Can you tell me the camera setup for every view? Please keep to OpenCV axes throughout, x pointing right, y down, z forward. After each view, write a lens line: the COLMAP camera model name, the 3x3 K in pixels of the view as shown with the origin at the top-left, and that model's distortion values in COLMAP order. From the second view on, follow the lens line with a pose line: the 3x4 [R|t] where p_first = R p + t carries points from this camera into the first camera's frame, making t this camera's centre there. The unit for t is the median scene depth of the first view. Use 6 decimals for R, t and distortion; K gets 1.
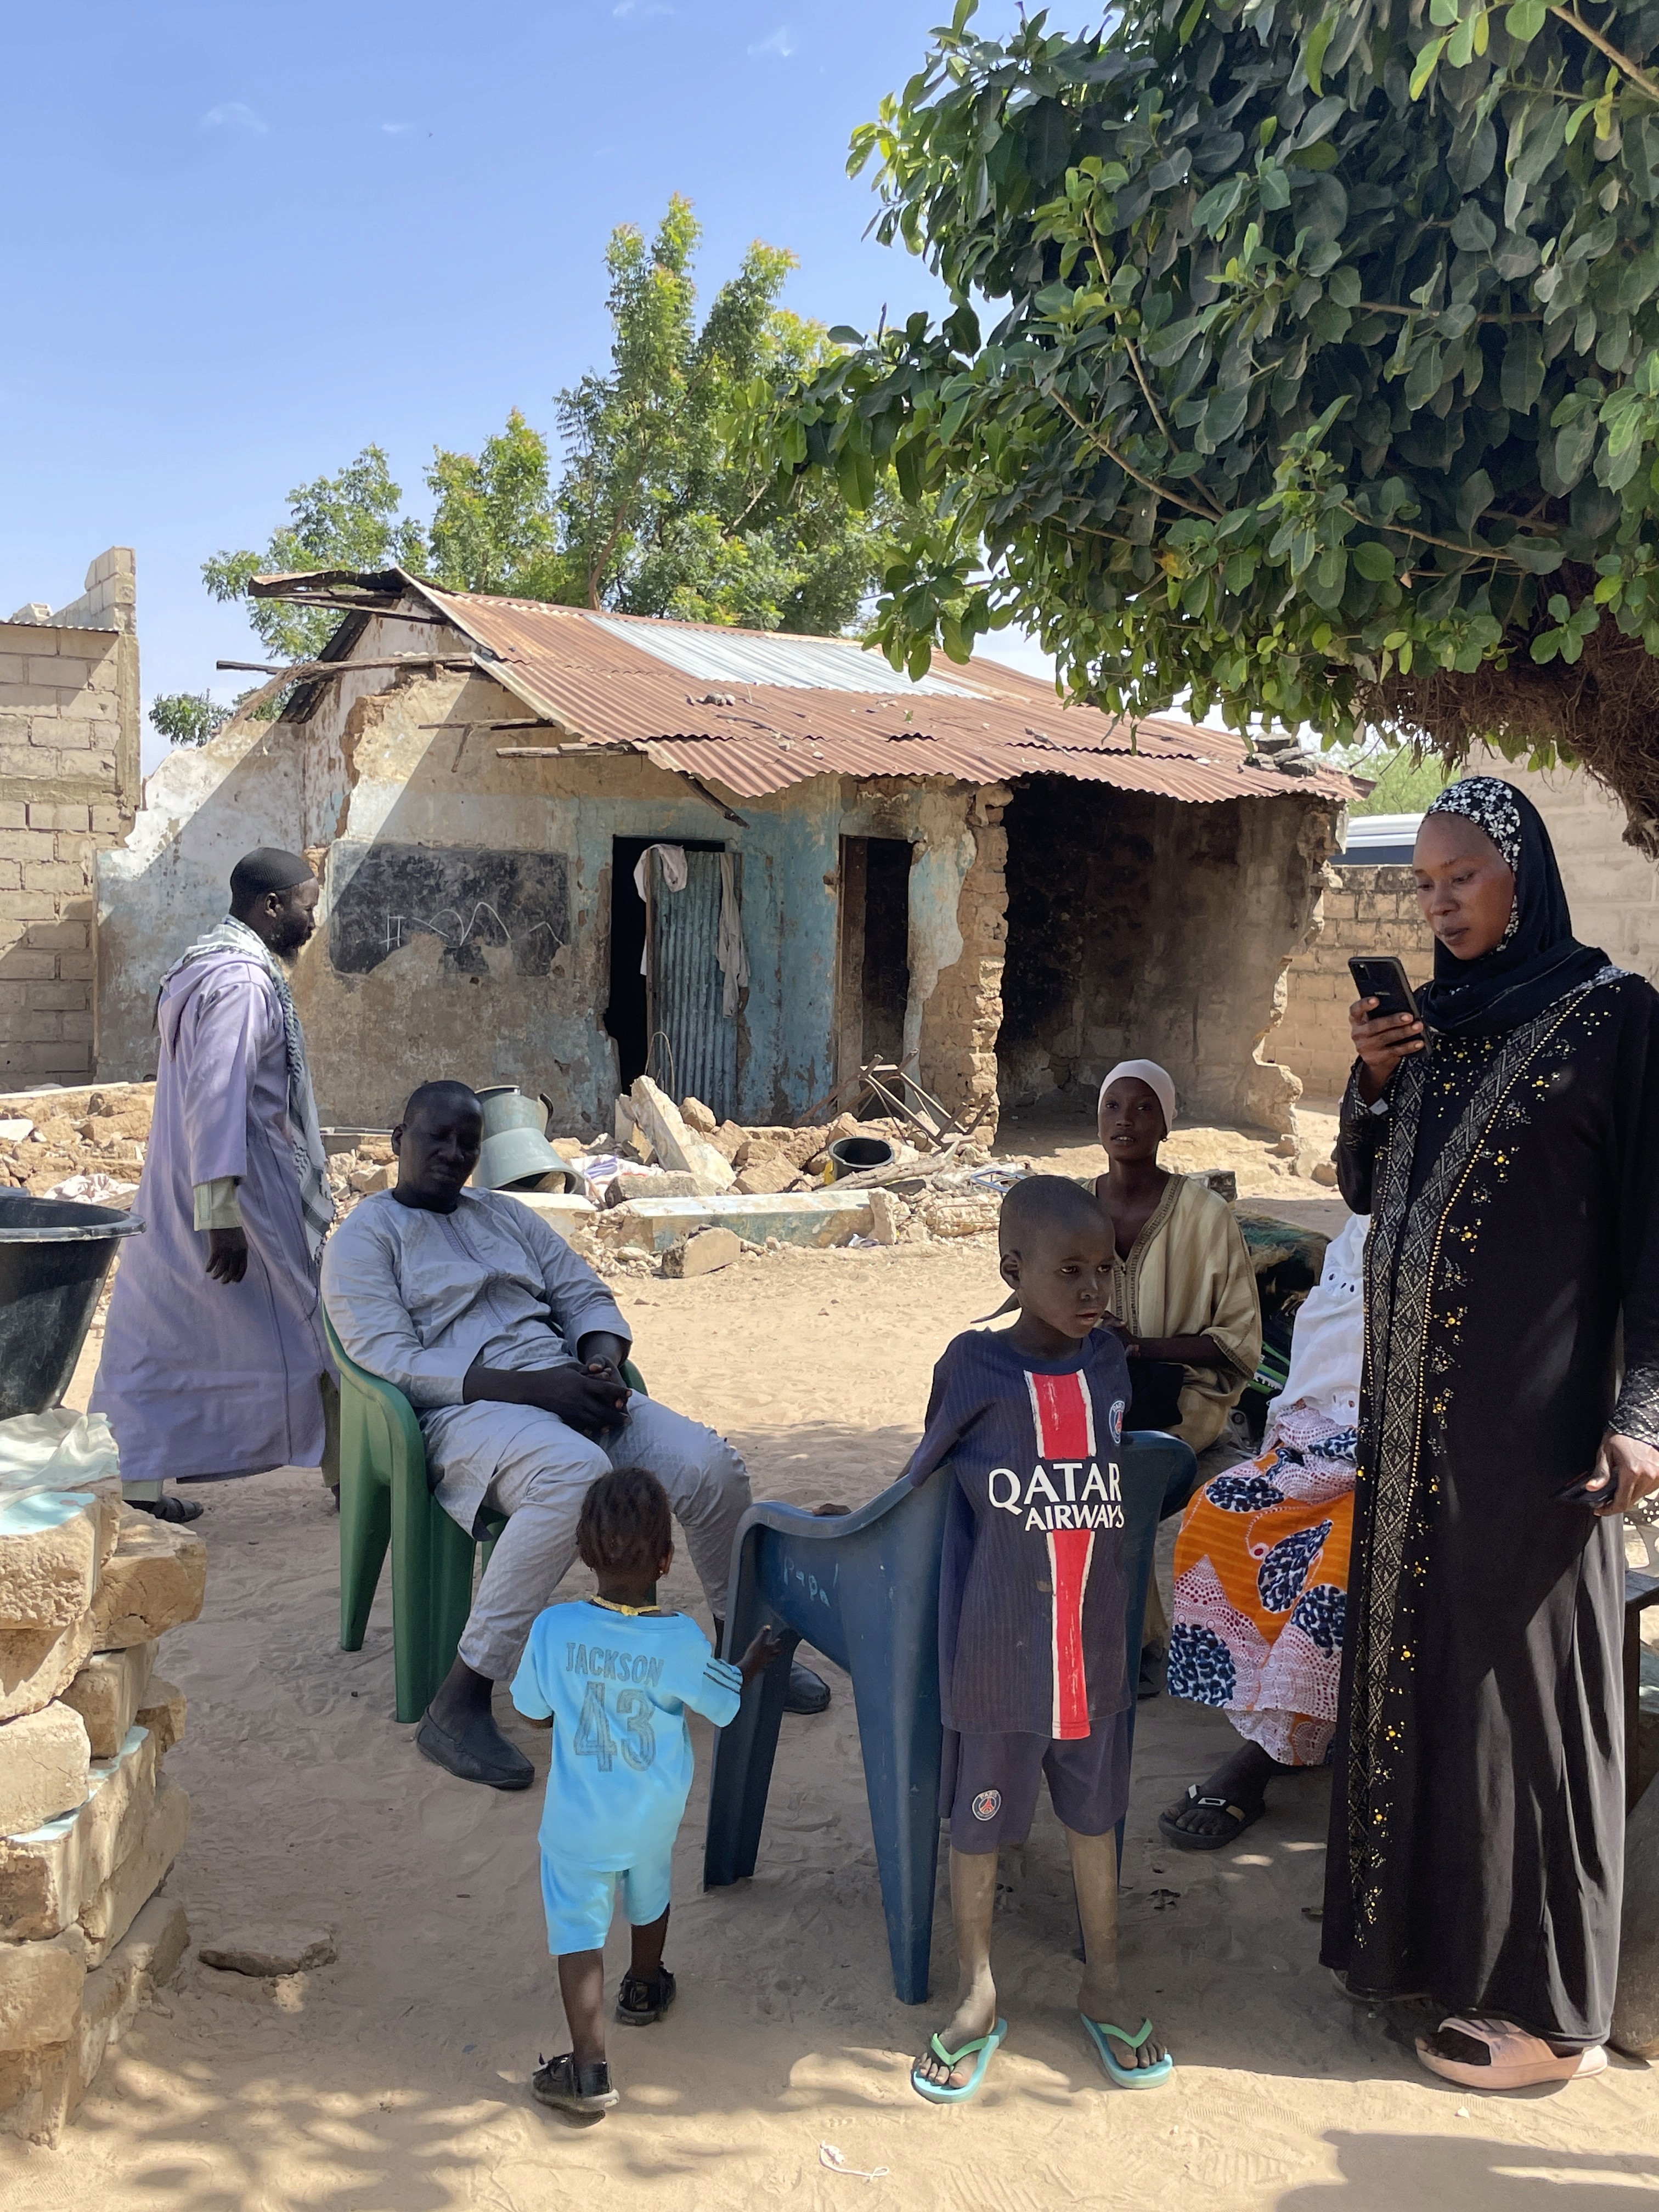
lens RADIAL K [[2202.6, 0, 829.5], [0, 2202.6, 1106.0], [0, 0, 1]] dist [0.170485, -0.585580]
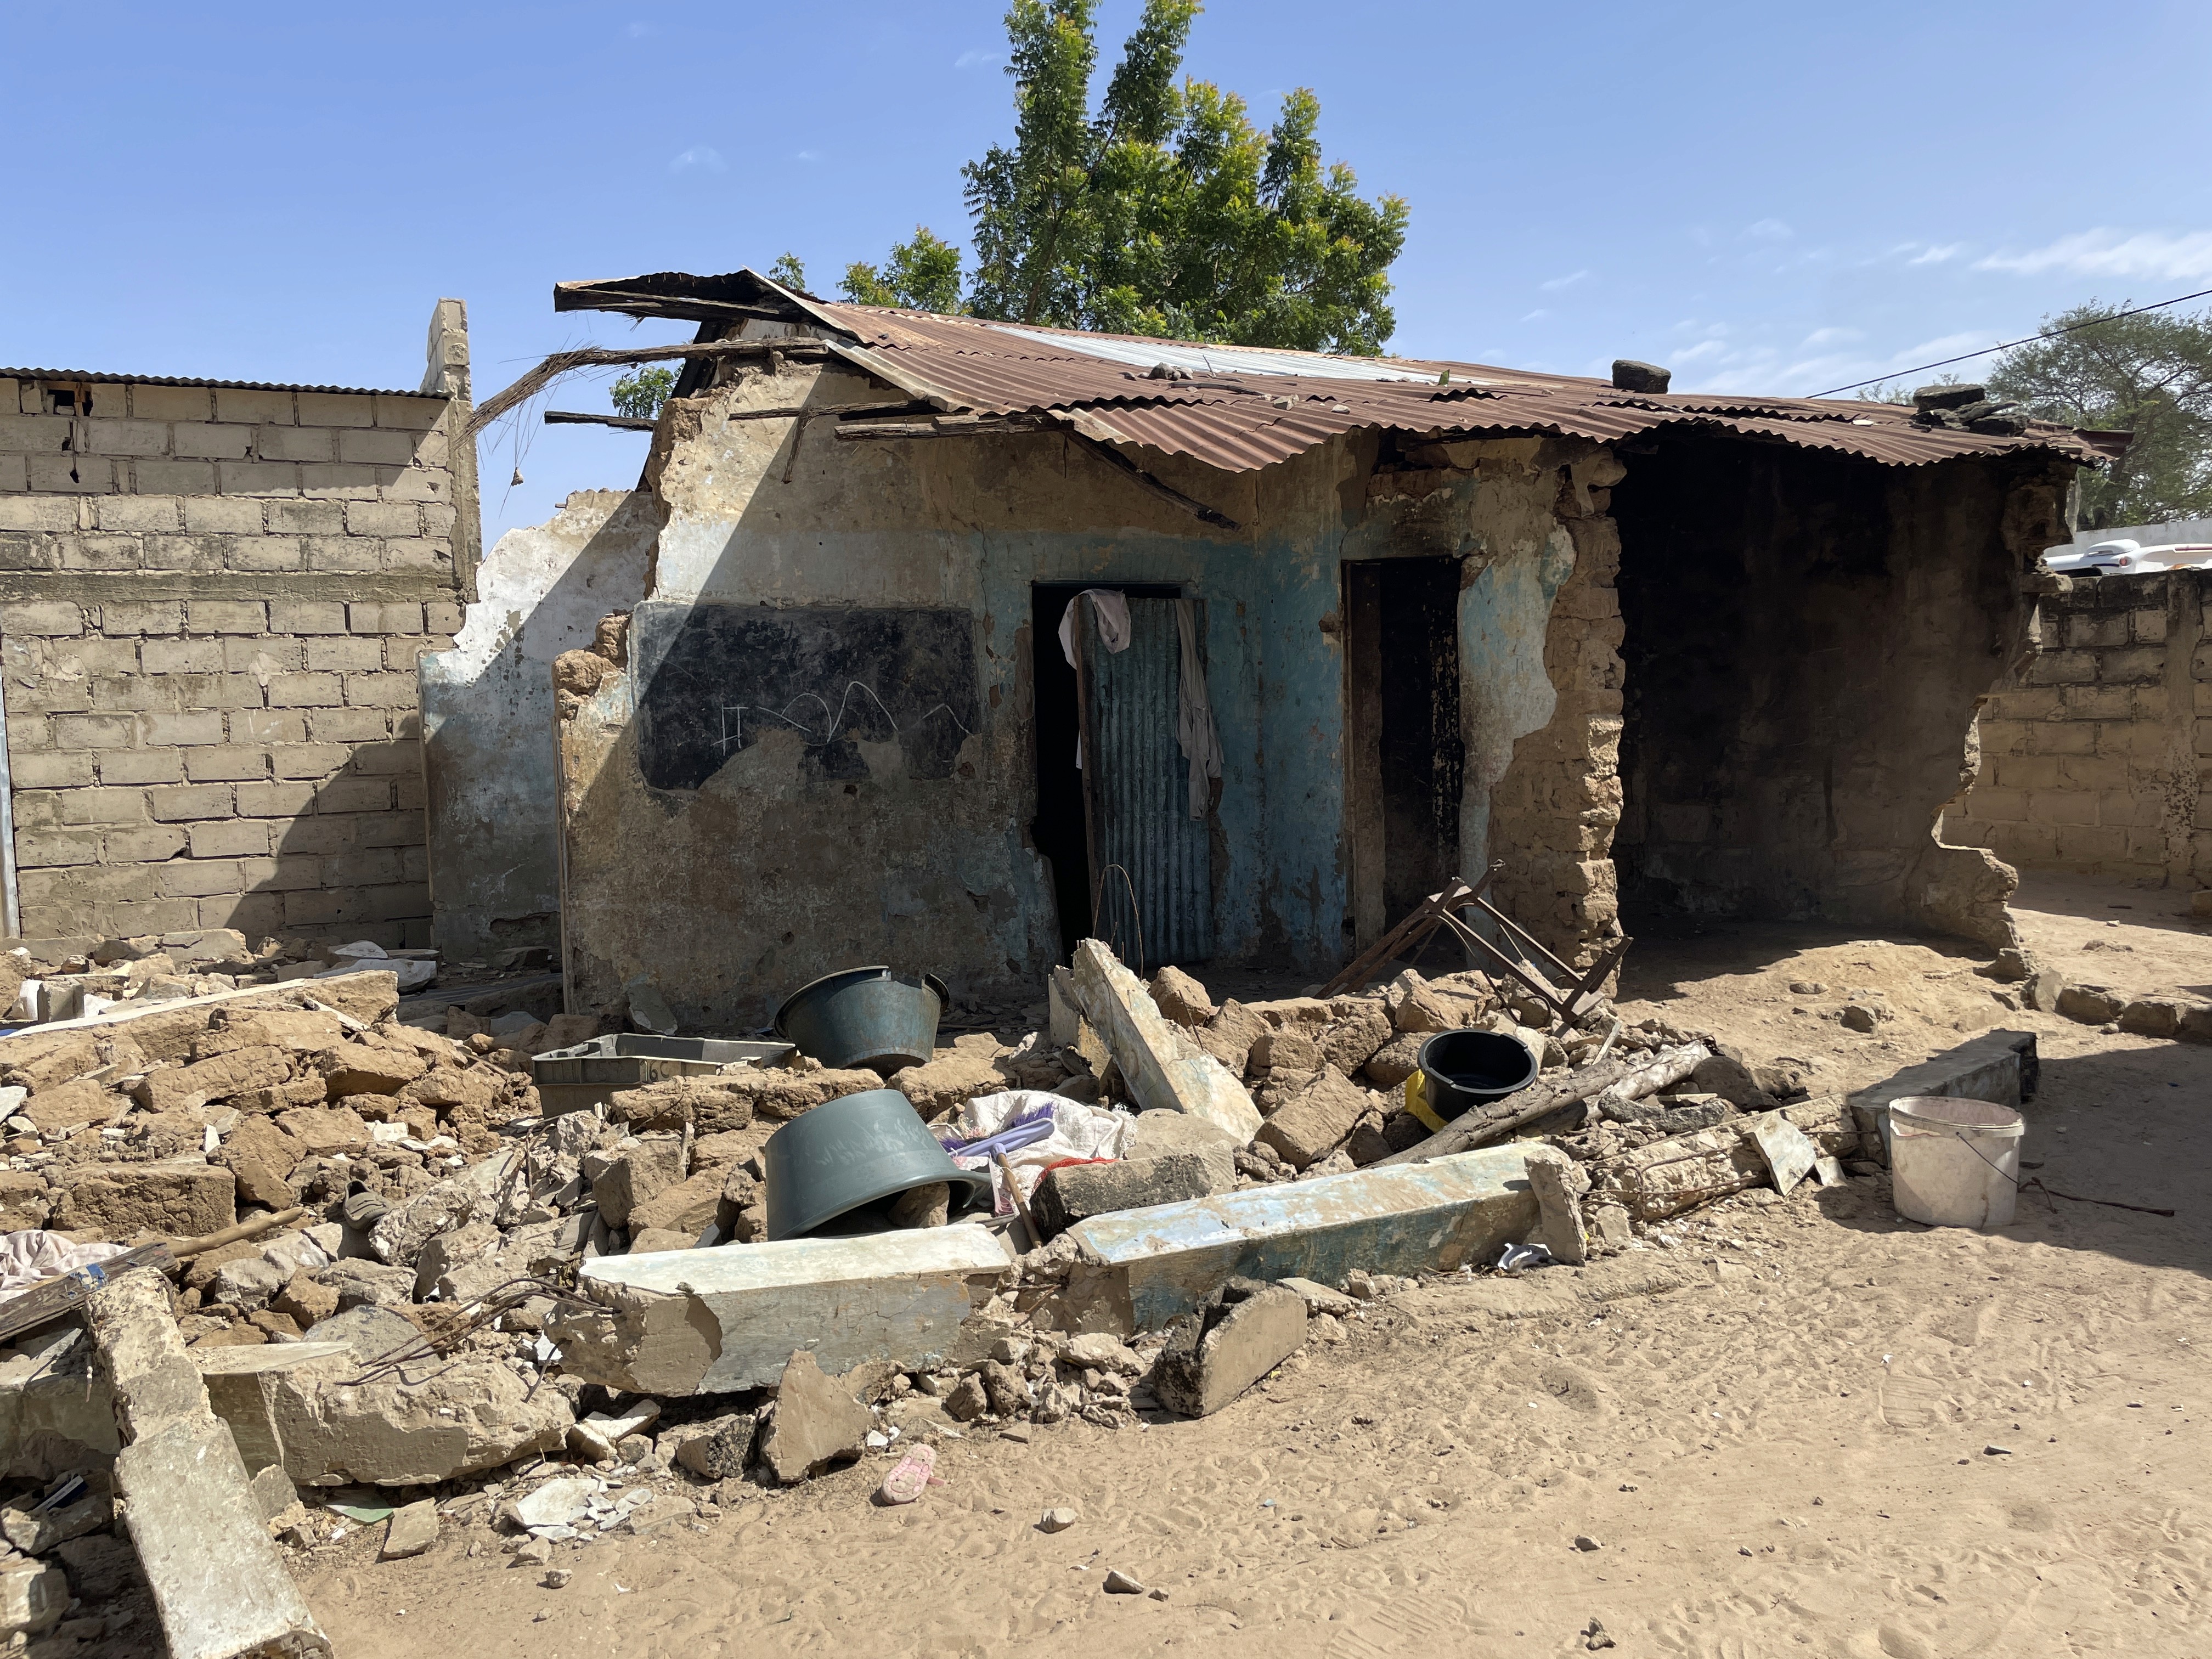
lens RADIAL K [[1655.5, 0, 1106.0], [0, 1655.5, 829.5], [0, 0, 1]] dist [0.064354, -0.002116]
pose [[0.996369, -0.049987, -0.068924, -0.040747], [0.048884, 0.998649, -0.017609, -0.030292], [0.069711, 0.014176, 0.997466, 0.468737]]
